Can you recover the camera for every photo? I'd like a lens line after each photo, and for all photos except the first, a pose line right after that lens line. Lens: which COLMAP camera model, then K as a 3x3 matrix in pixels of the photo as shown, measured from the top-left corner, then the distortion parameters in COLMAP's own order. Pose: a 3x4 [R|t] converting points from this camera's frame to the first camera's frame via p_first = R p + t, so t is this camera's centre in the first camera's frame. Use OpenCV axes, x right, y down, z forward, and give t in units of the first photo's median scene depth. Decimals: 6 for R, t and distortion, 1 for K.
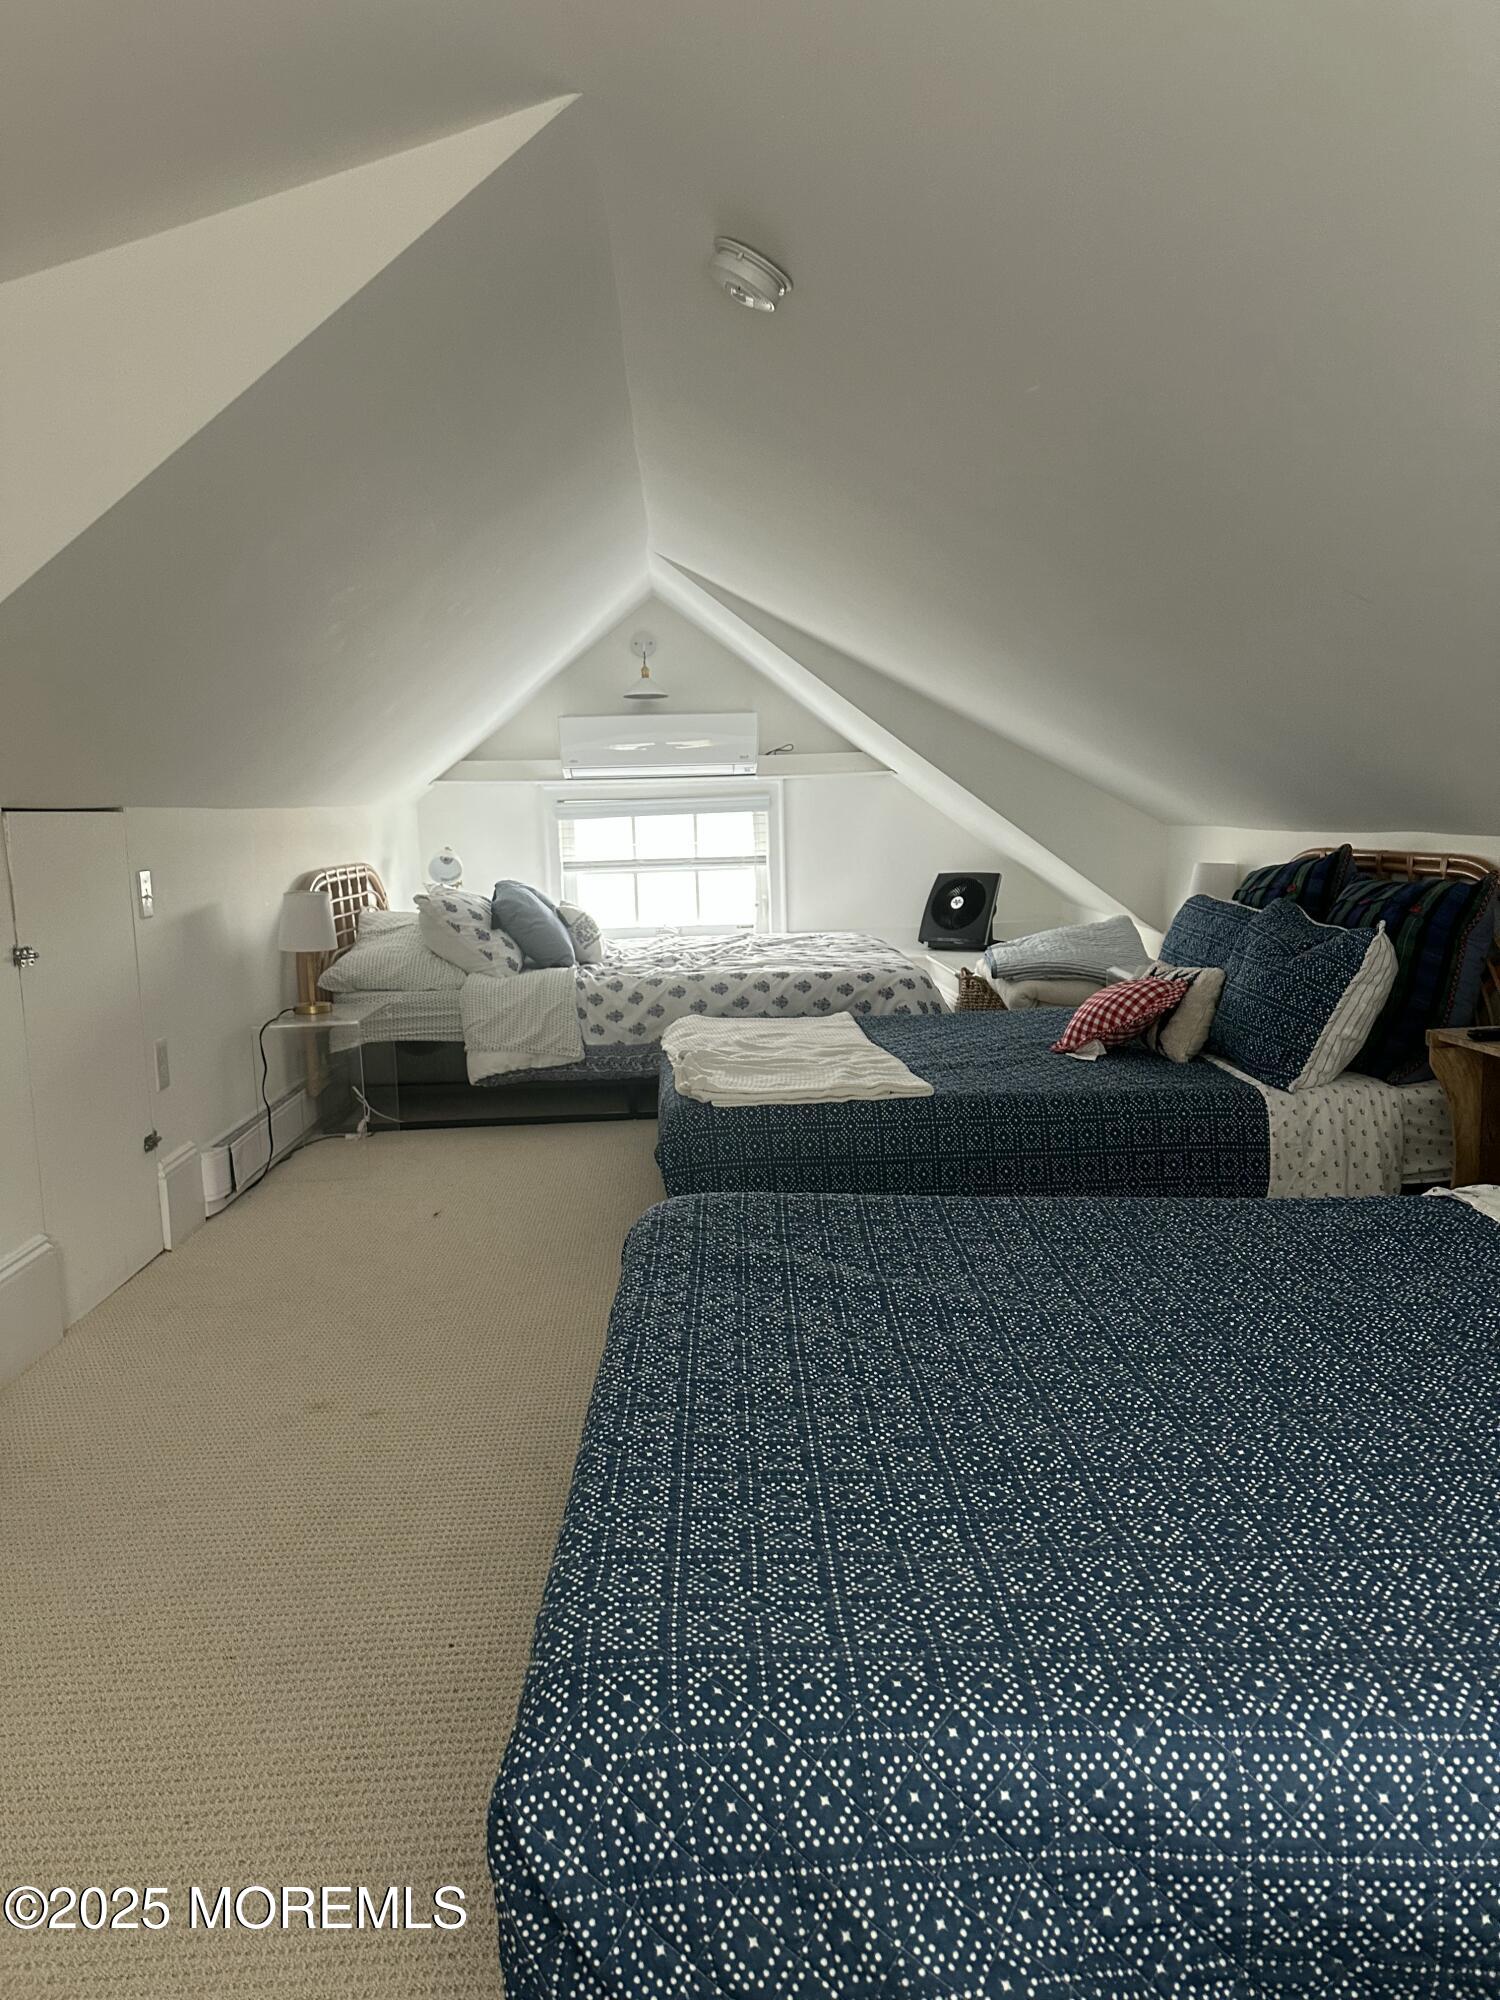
lens RADIAL K [[1421.5, 0, 761.9], [0, 1421.5, 1010.5], [0, 0, 1]] dist [0.085278, -0.042818]
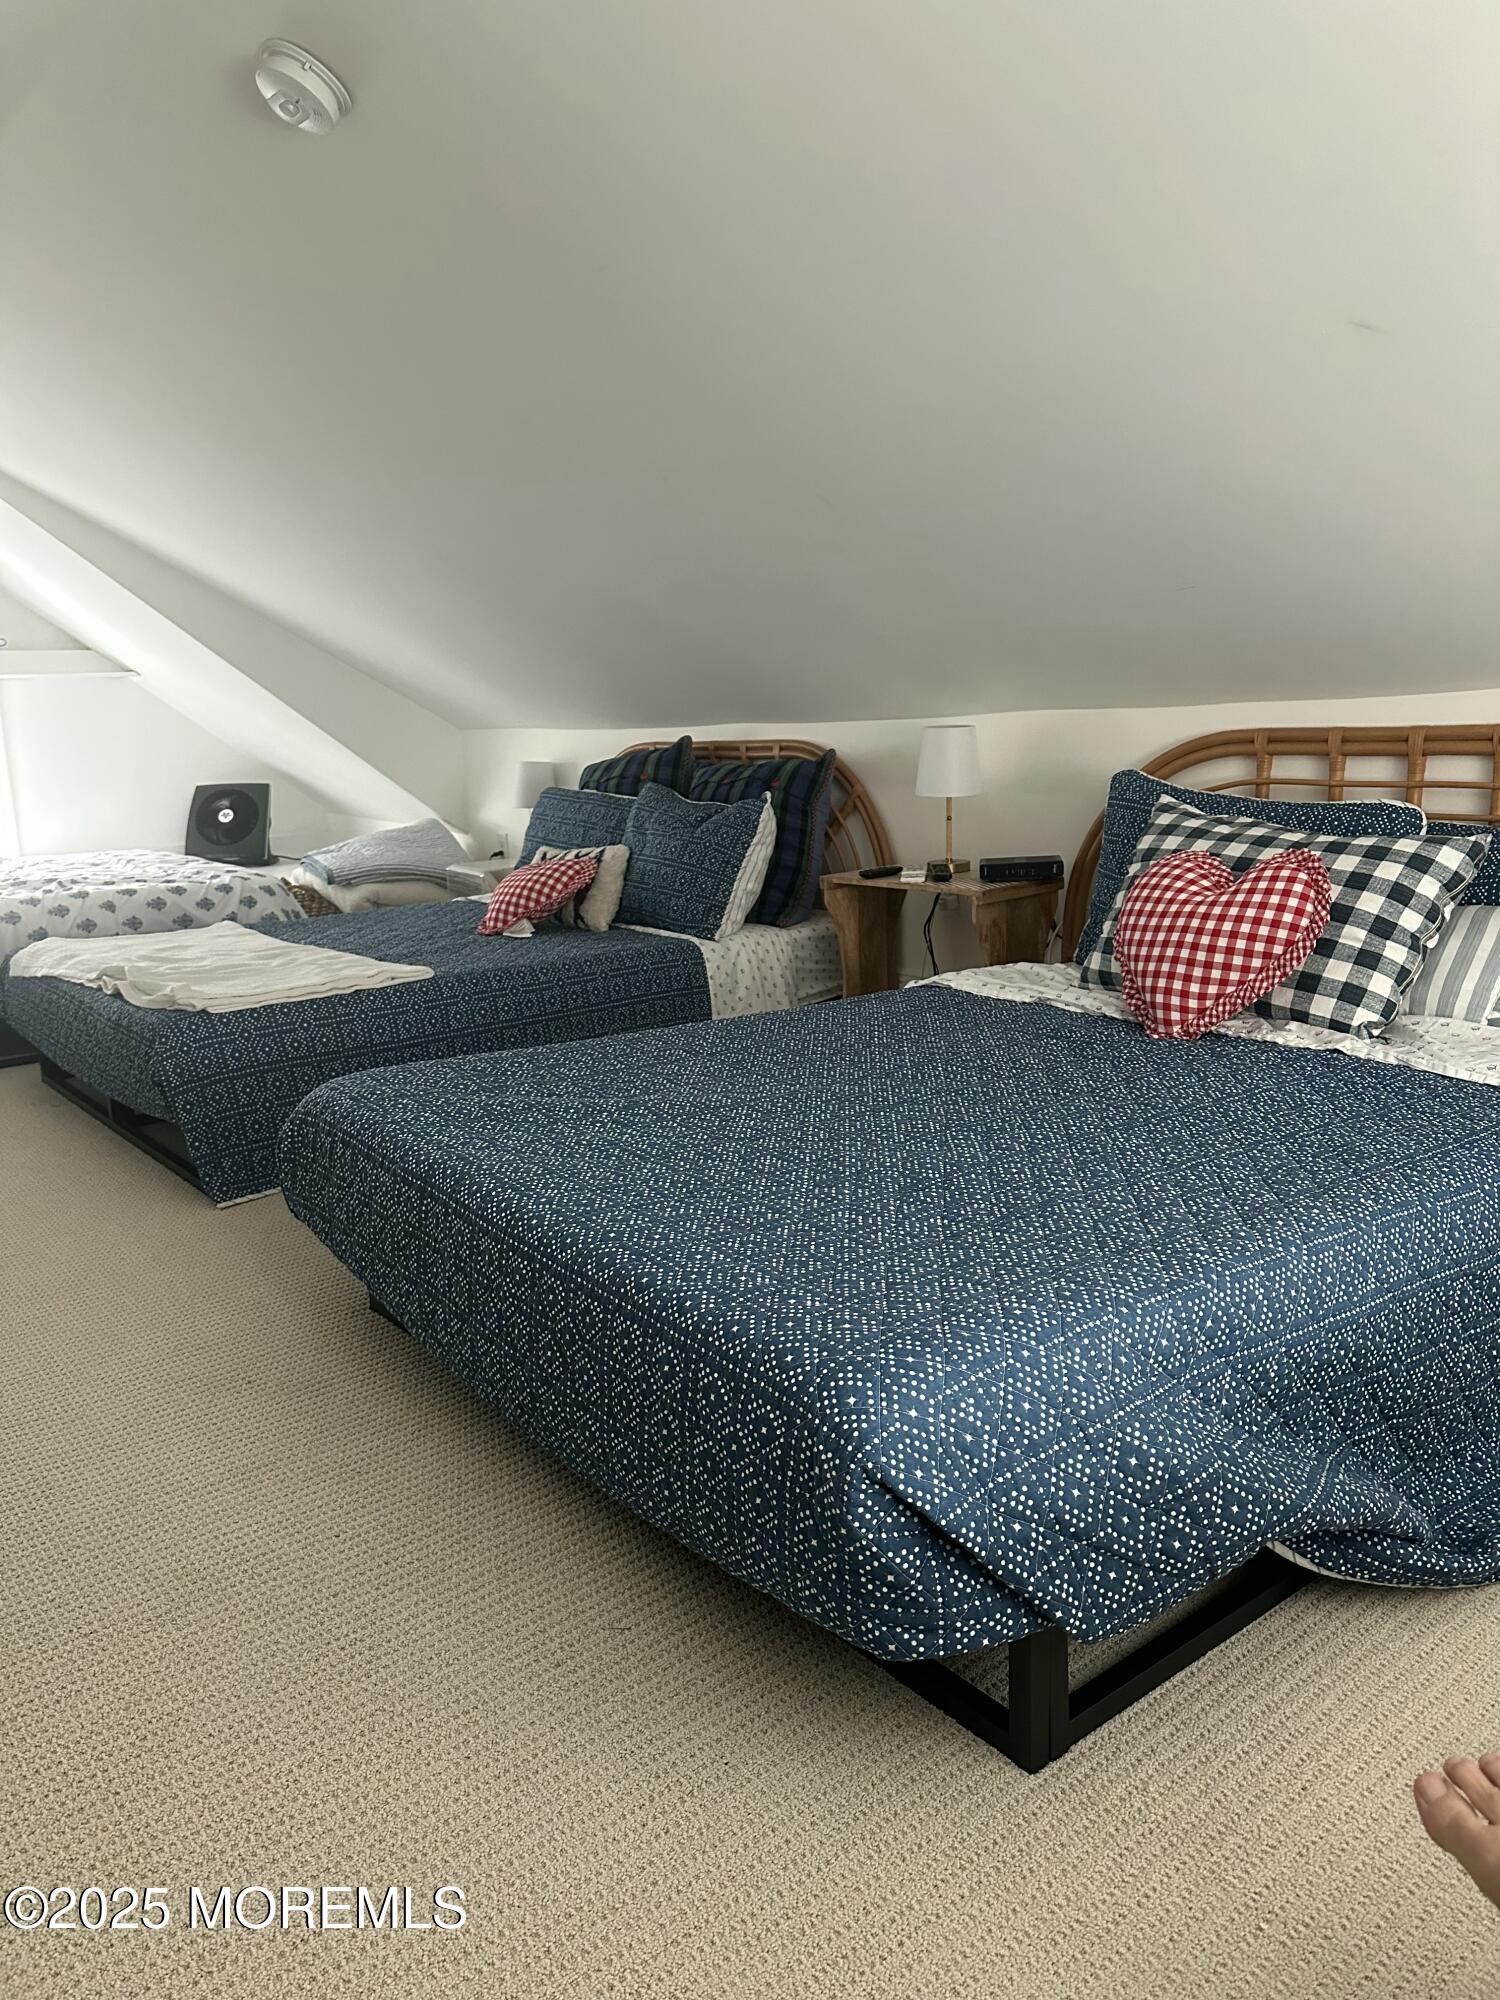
lens RADIAL K [[1421.5, 0, 761.3], [0, 1421.5, 981.3], [0, 0, 1]] dist [0.085278, -0.042818]
pose [[0.796795, -0.108259, 0.594473, -0.294279], [0.098759, 0.993922, 0.048631, 0.036721], [-0.596125, 0.019961, 0.802644, 0.050555]]
